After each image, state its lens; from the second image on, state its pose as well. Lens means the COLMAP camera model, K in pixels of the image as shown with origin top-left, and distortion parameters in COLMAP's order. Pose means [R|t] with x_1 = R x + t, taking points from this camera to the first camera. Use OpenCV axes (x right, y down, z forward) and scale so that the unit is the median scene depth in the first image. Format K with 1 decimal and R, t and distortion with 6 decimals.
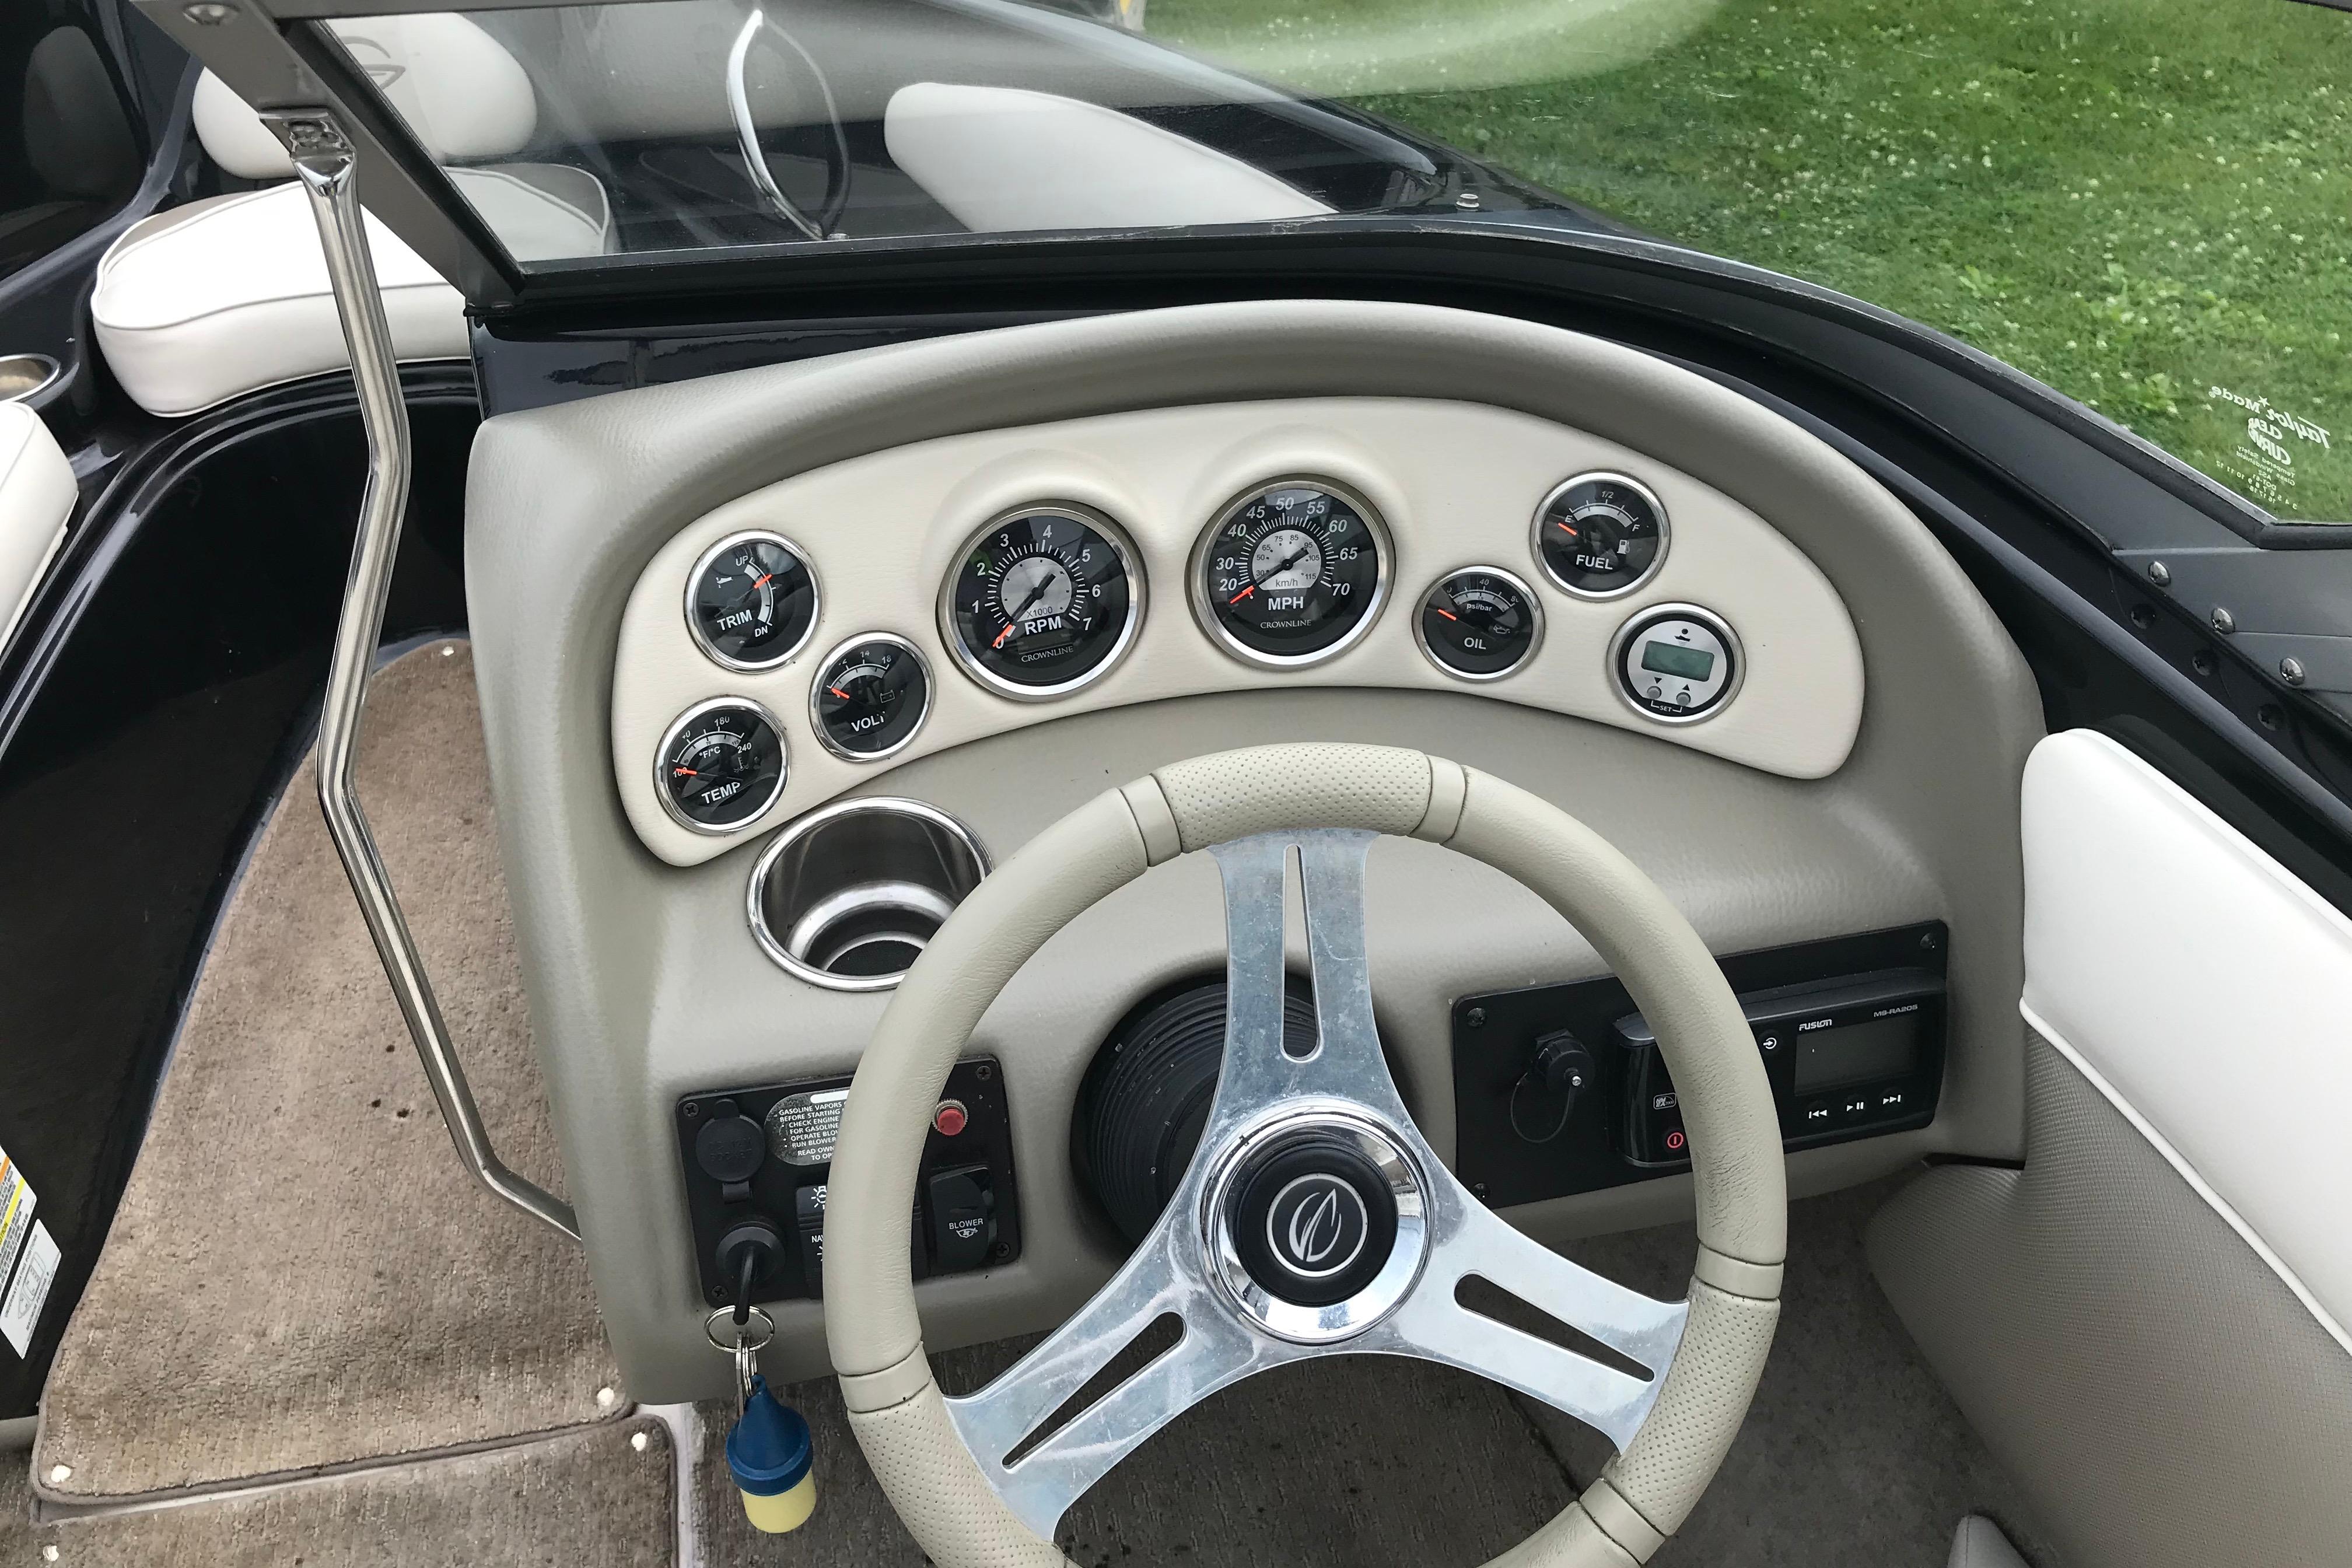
lens RADIAL K [[1938.5, 0, 1176.3], [0, 1938.5, 796.3], [0, 0, 1]] dist [0.015622, 0.000283]
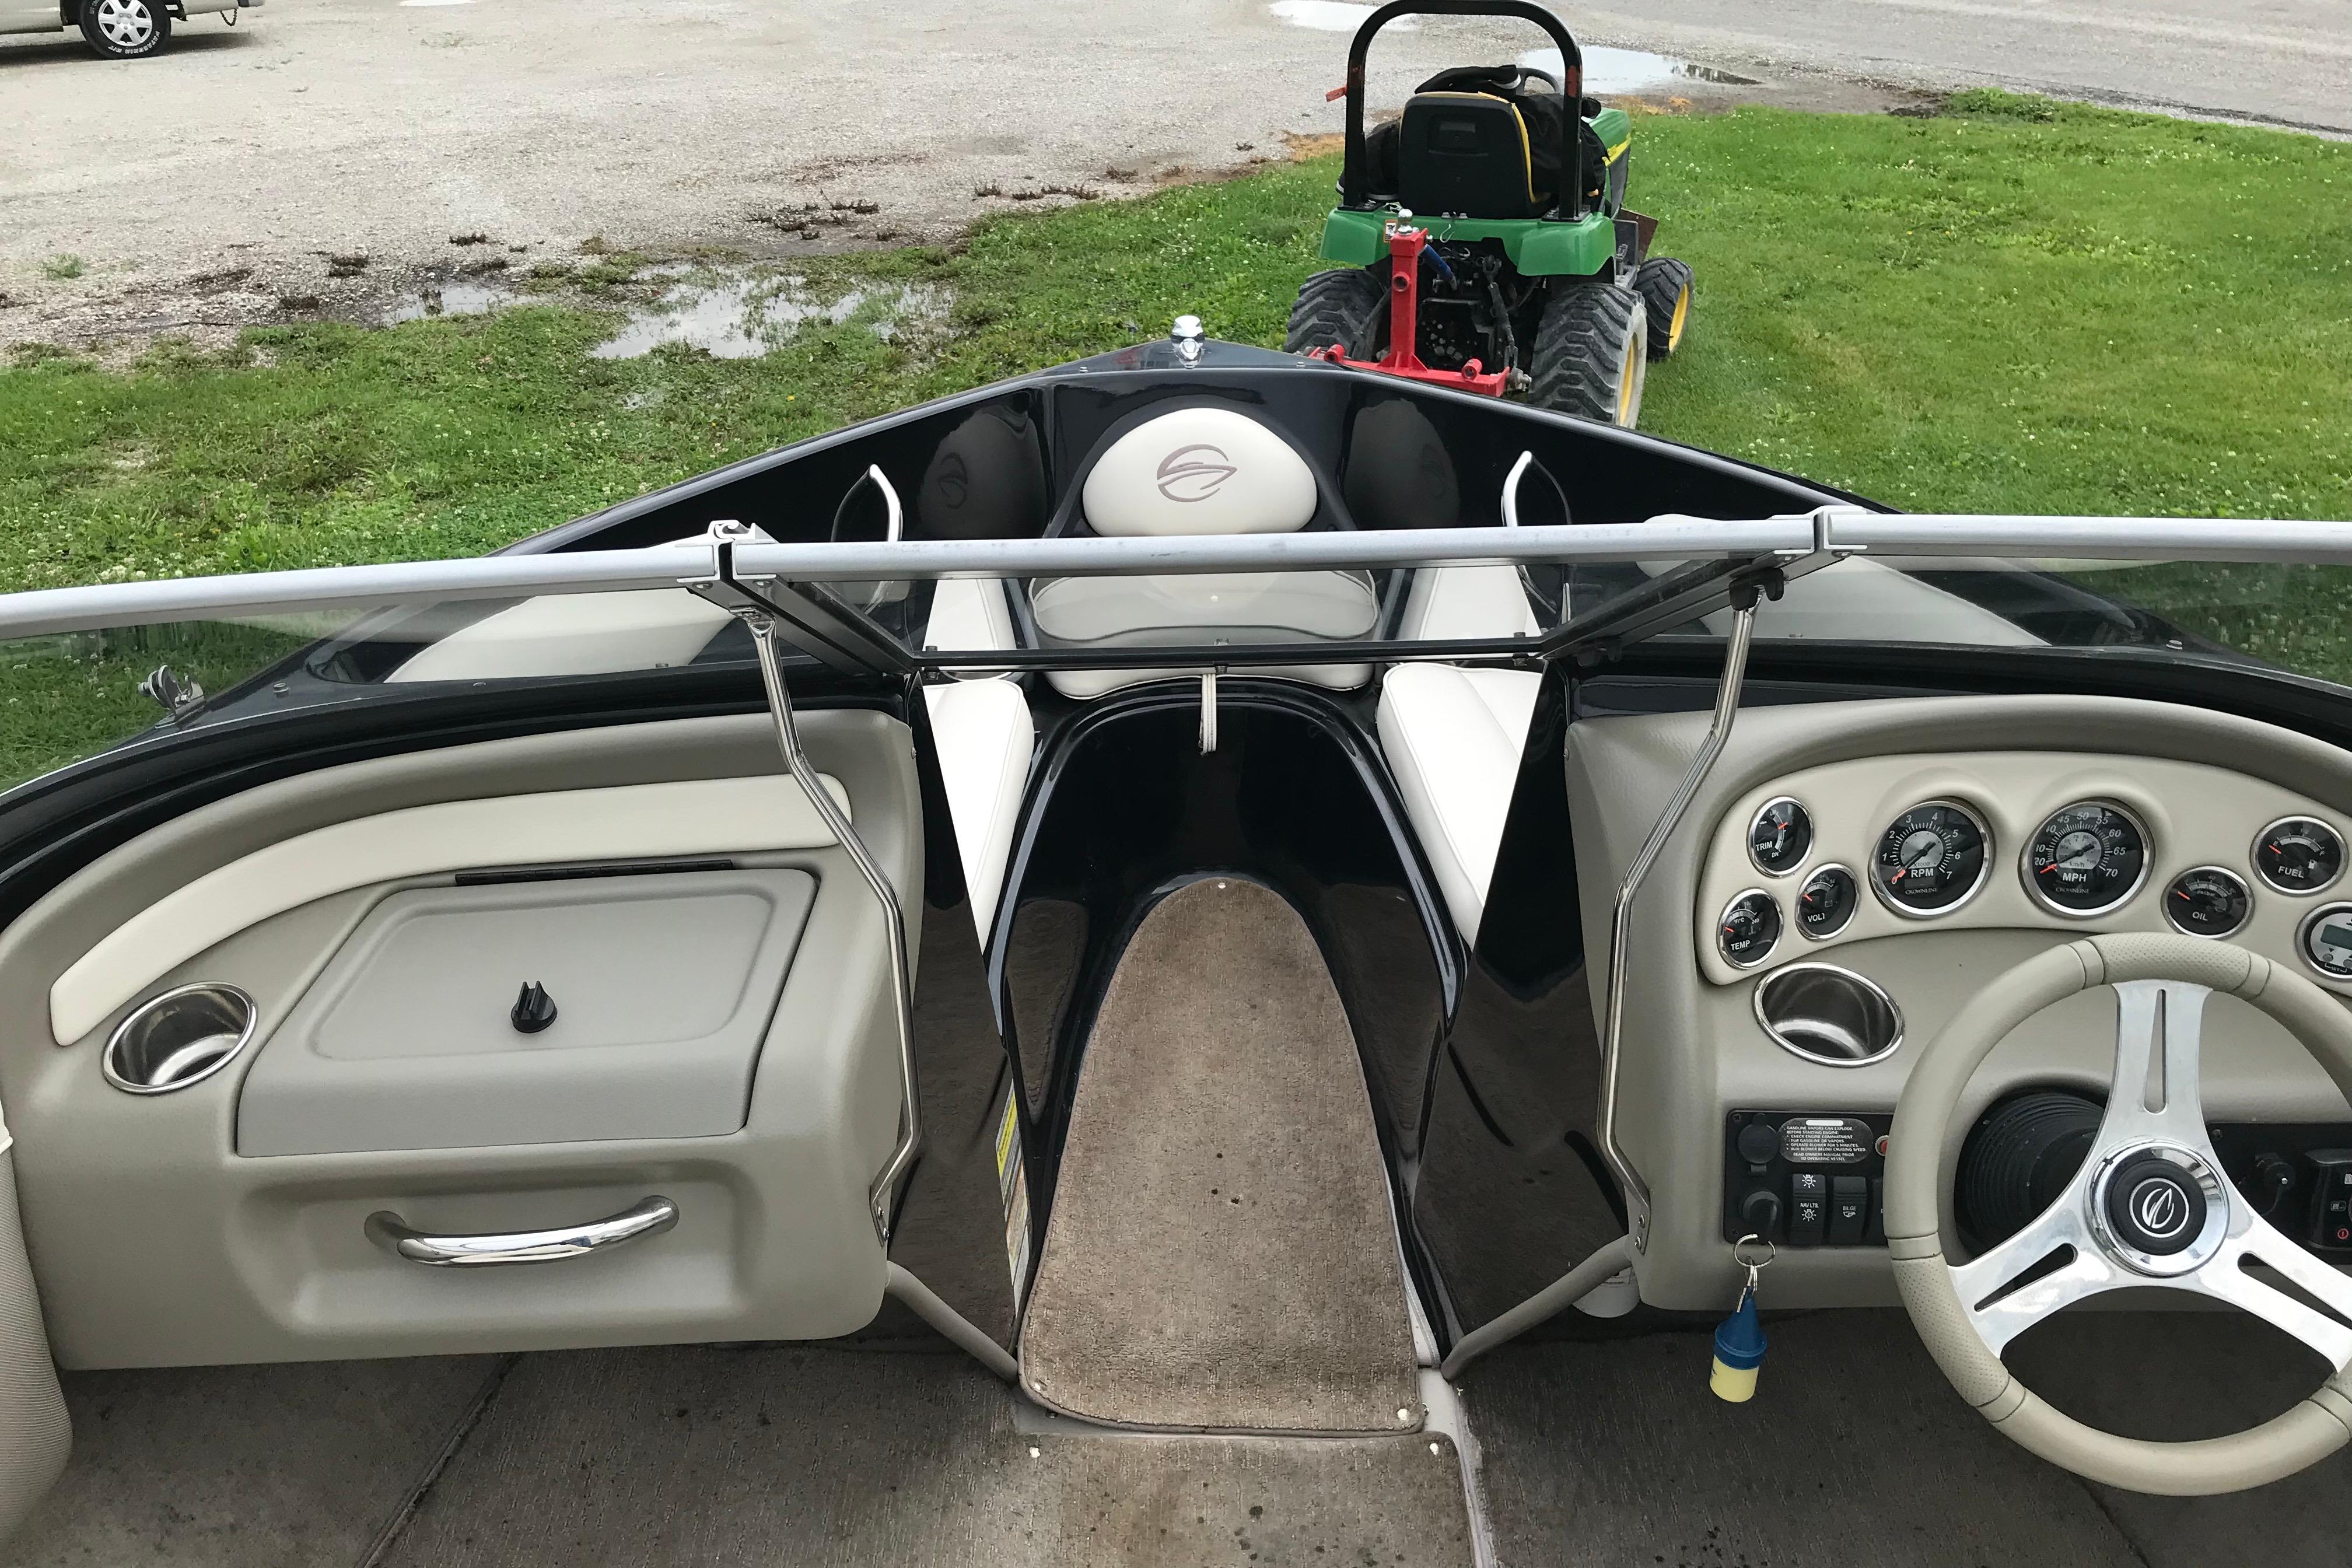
lens RADIAL K [[1938.5, 0, 1178.5], [0, 1938.5, 788.7], [0, 0, 1]] dist [0.015622, 0.000283]
pose [[0.978489, 0.102487, -0.179039, -0.408115], [-0.132461, 0.977458, -0.164405, 0.201101], [0.158154, 0.184584, 0.970008, -0.730819]]
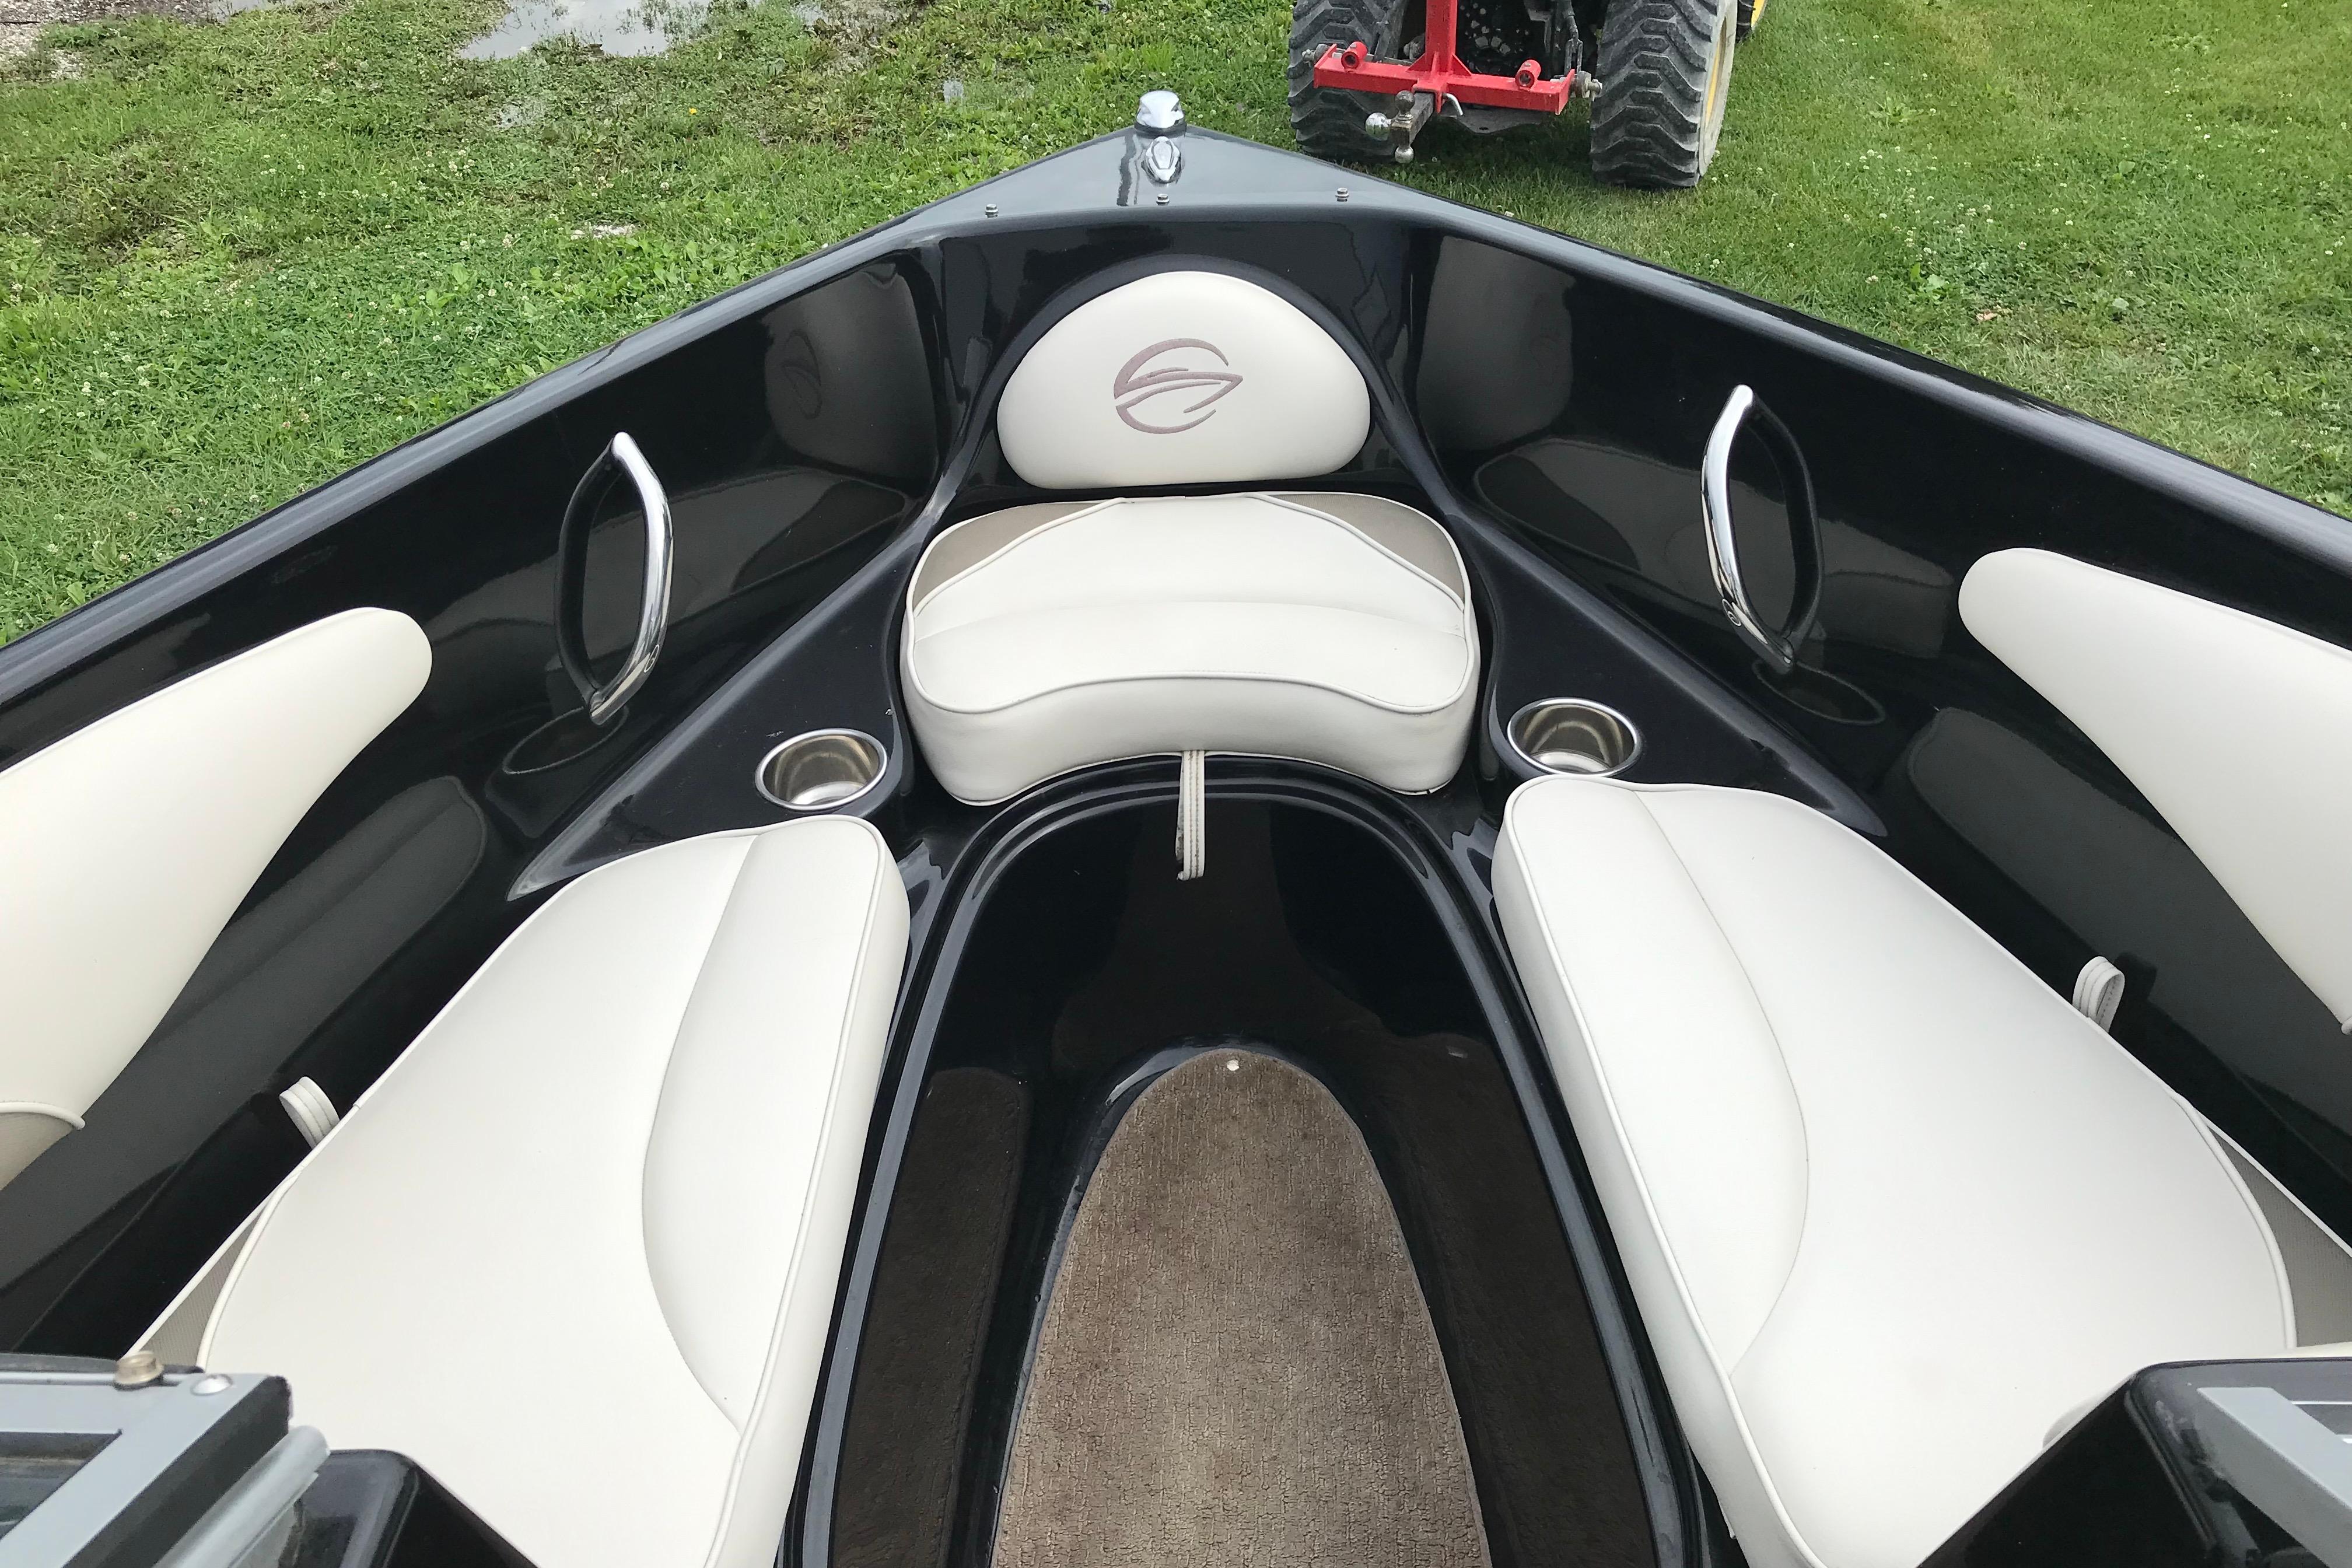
lens RADIAL K [[1938.5, 0, 1193.6], [0, 1938.5, 789.6], [0, 0, 1]] dist [0.015622, 0.000283]
pose [[0.981966, 0.108468, -0.154845, -0.646694], [-0.109654, 0.993969, 0.000889, -0.457893], [0.154008, 0.016106, 0.987938, 0.371615]]
